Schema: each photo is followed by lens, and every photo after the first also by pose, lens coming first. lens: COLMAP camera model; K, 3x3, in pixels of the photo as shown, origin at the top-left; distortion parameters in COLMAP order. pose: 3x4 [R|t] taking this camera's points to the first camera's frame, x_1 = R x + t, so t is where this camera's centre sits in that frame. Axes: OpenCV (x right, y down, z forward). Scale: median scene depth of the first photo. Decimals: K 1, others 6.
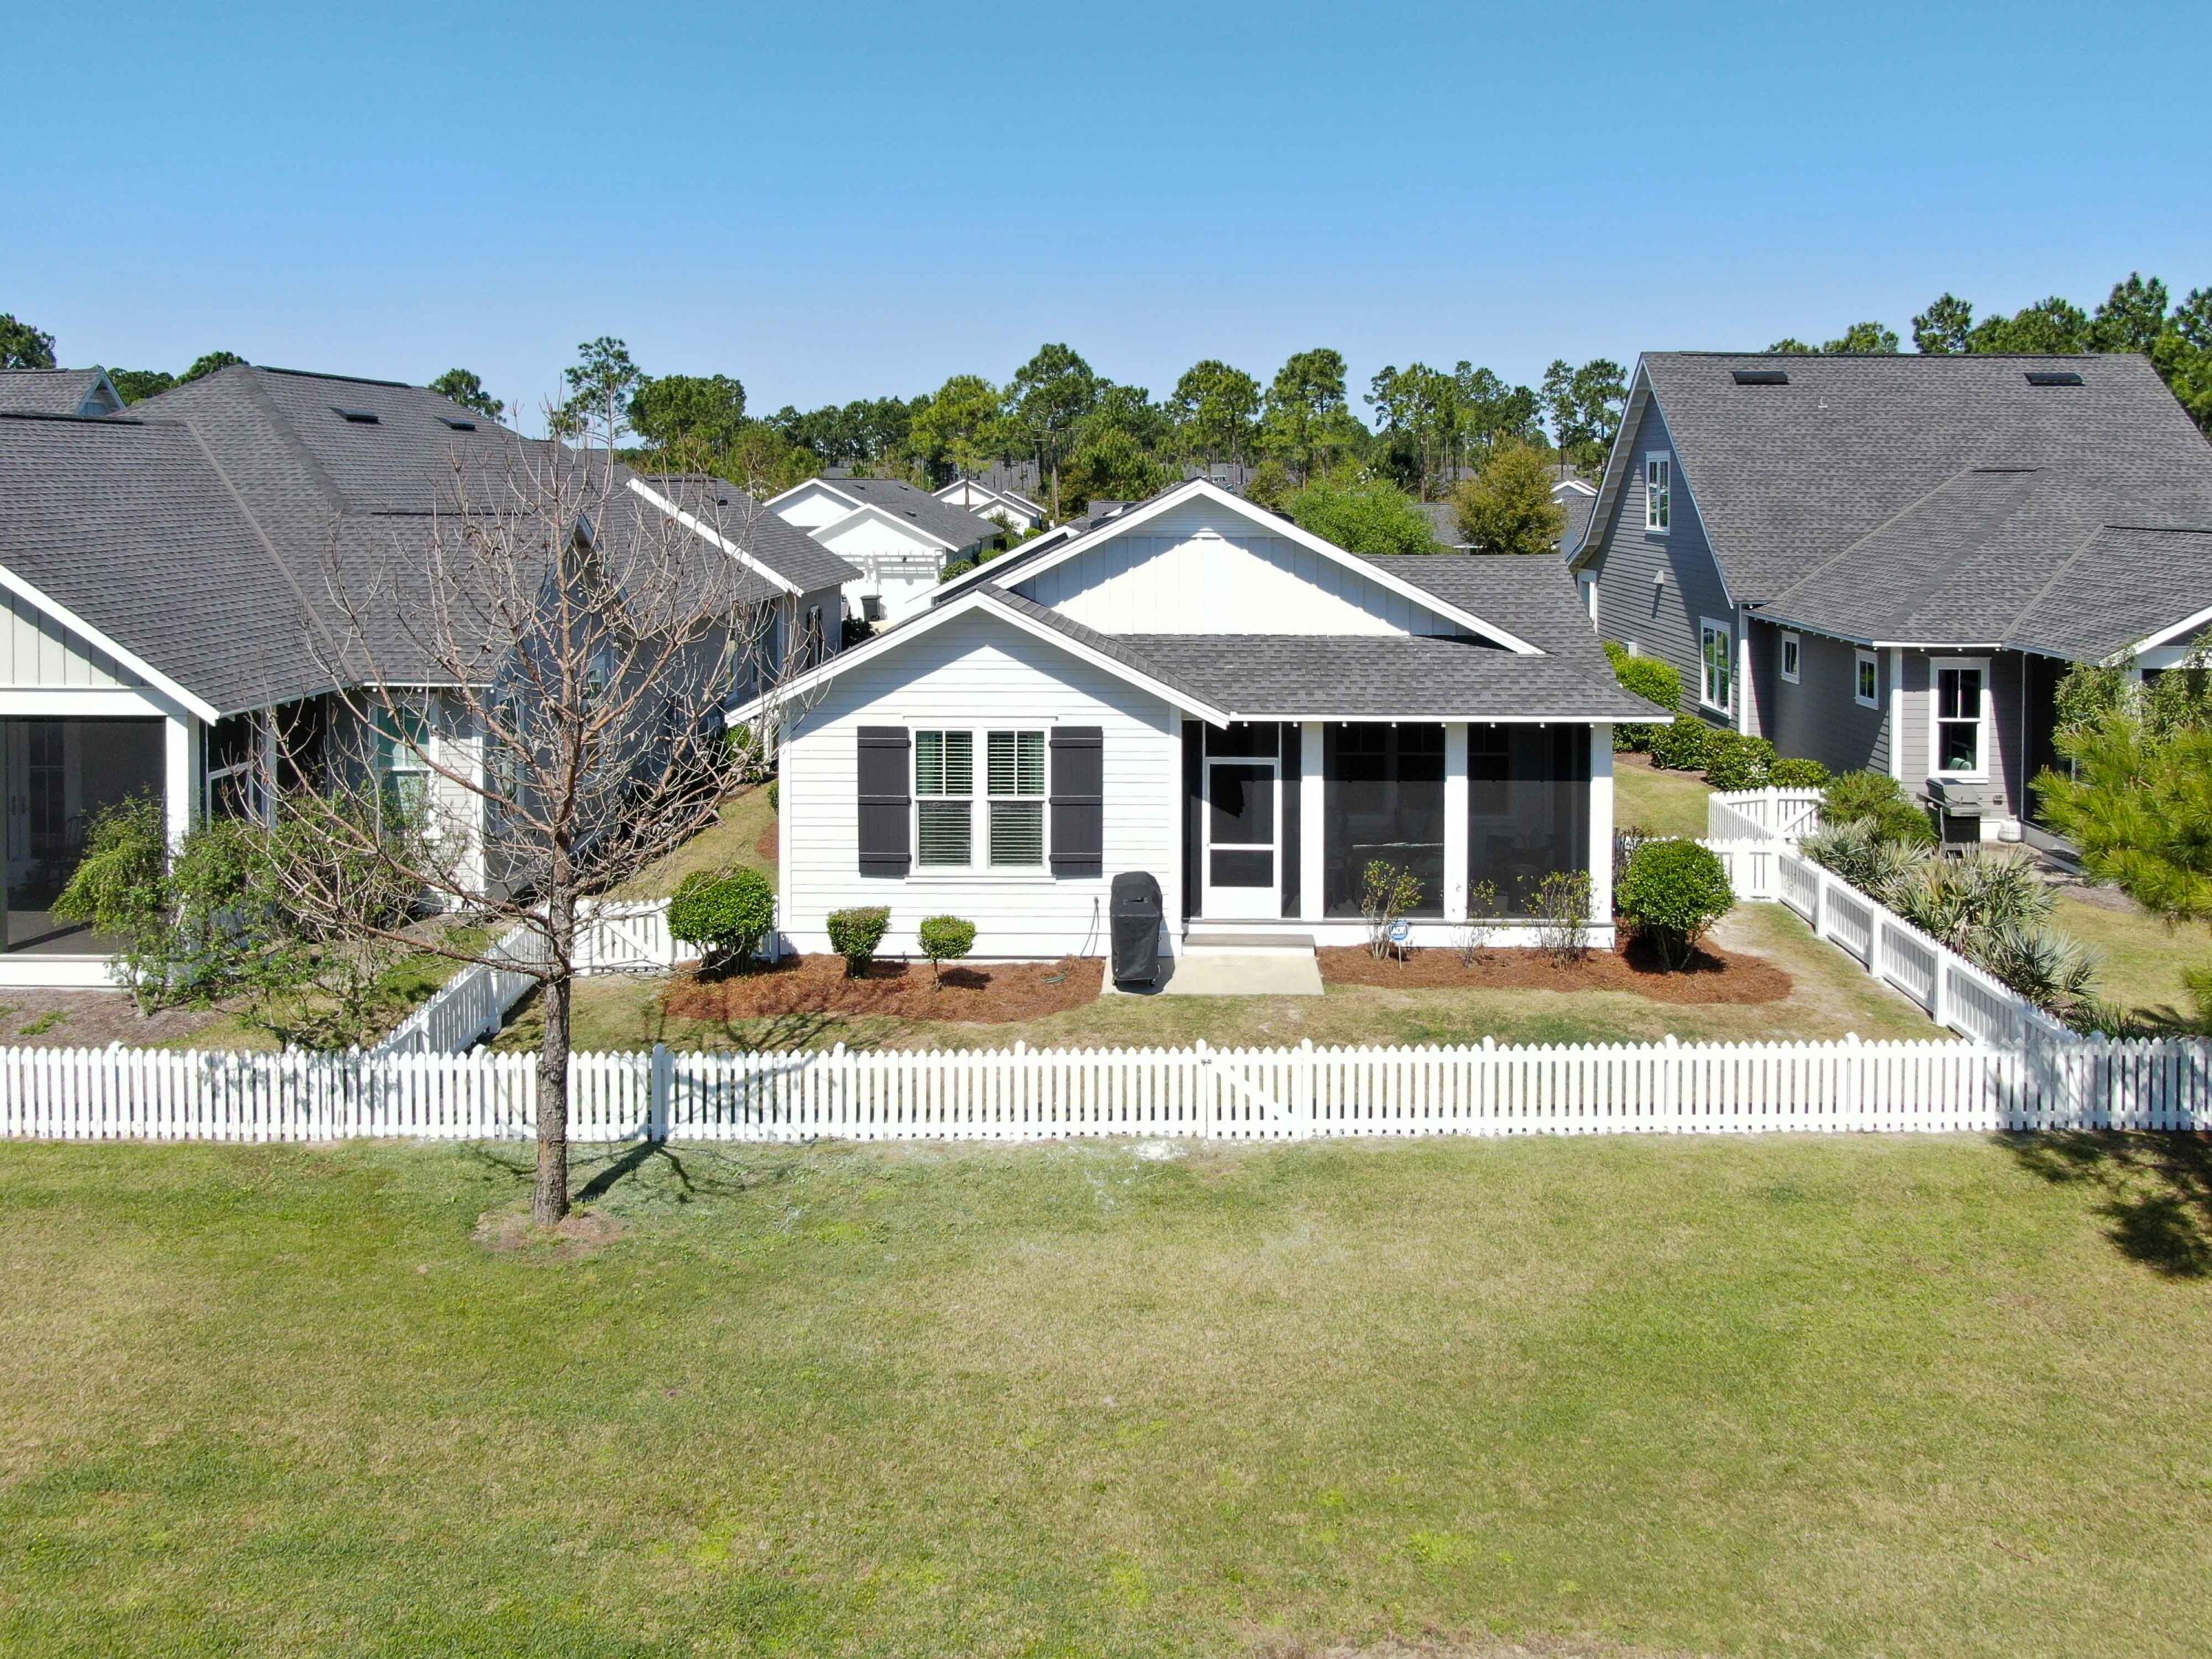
lens RADIAL K [[1670.8, 0, 1142.4], [0, 1670.8, 522.5], [0, 0, 1]] dist [-0.007968, 0.005485]
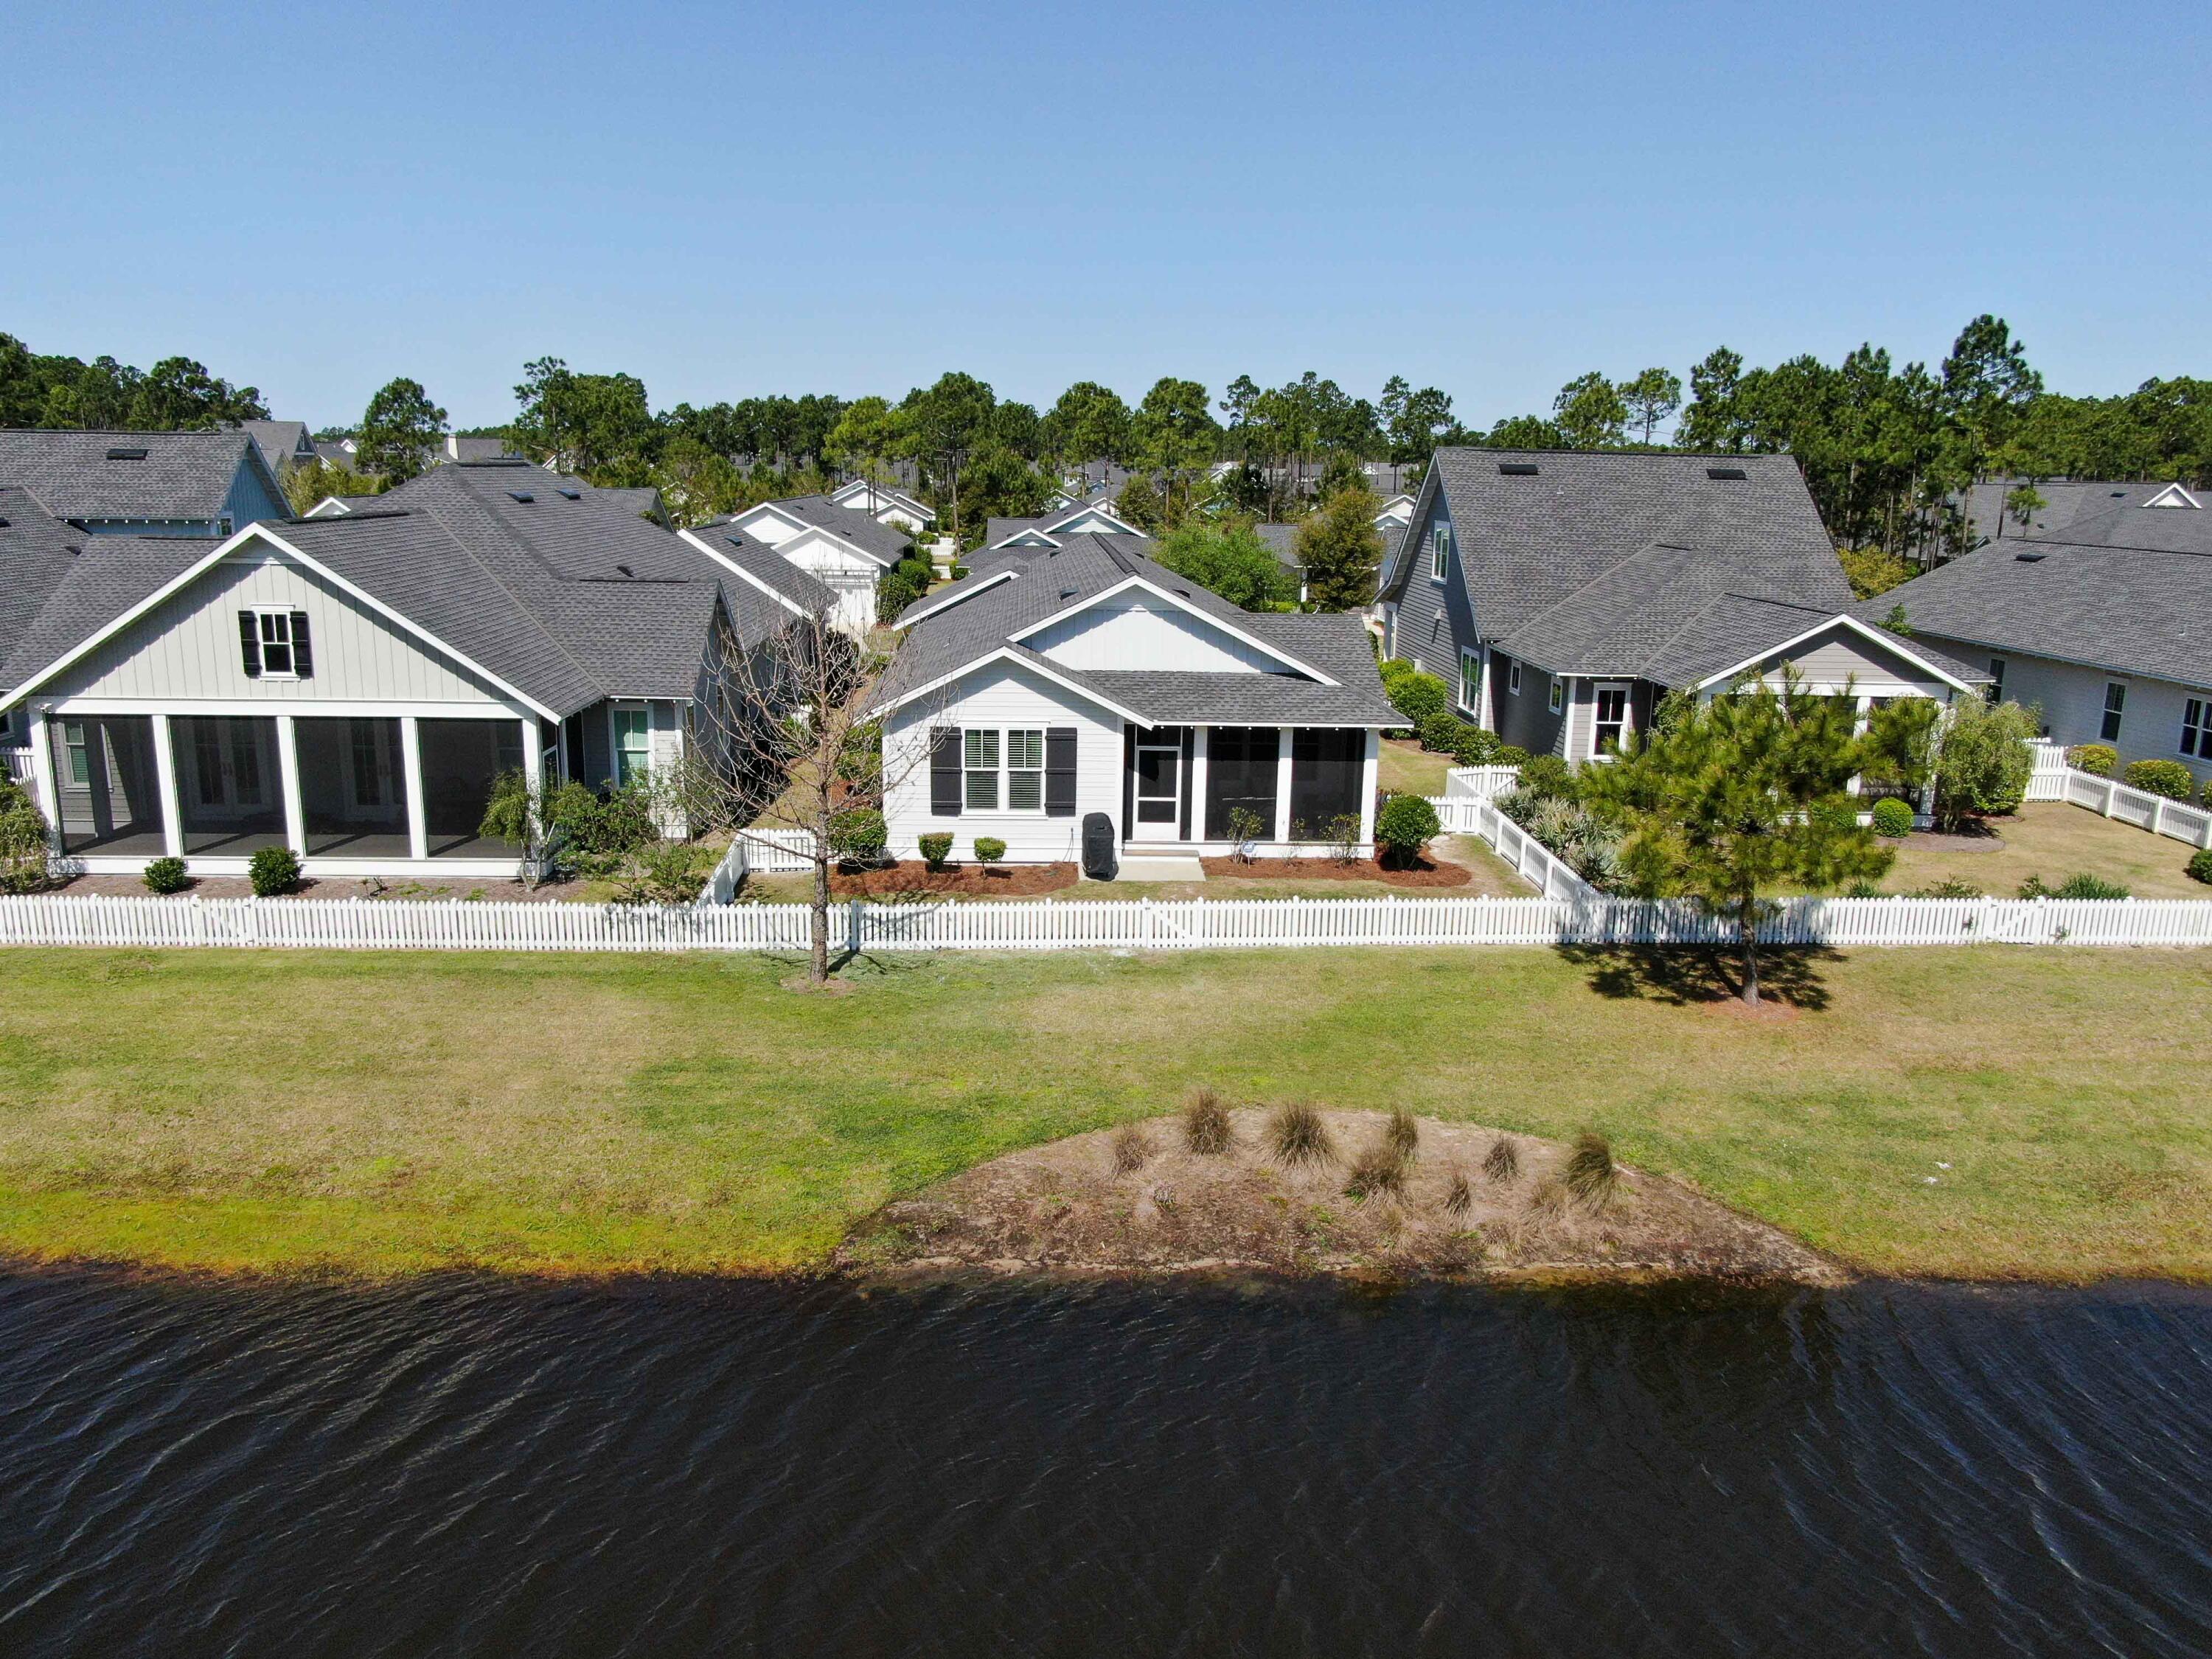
lens RADIAL K [[1584.5, 0, 1105.1], [0, 1584.5, 824.3], [0, 0, 1]] dist [-0.006159, -0.007235]
pose [[0.997756, 0.003099, 0.066881, -0.100994], [-0.016270, 0.980208, 0.197299, -0.095743], [-0.064946, -0.197944, 0.978059, -0.568572]]
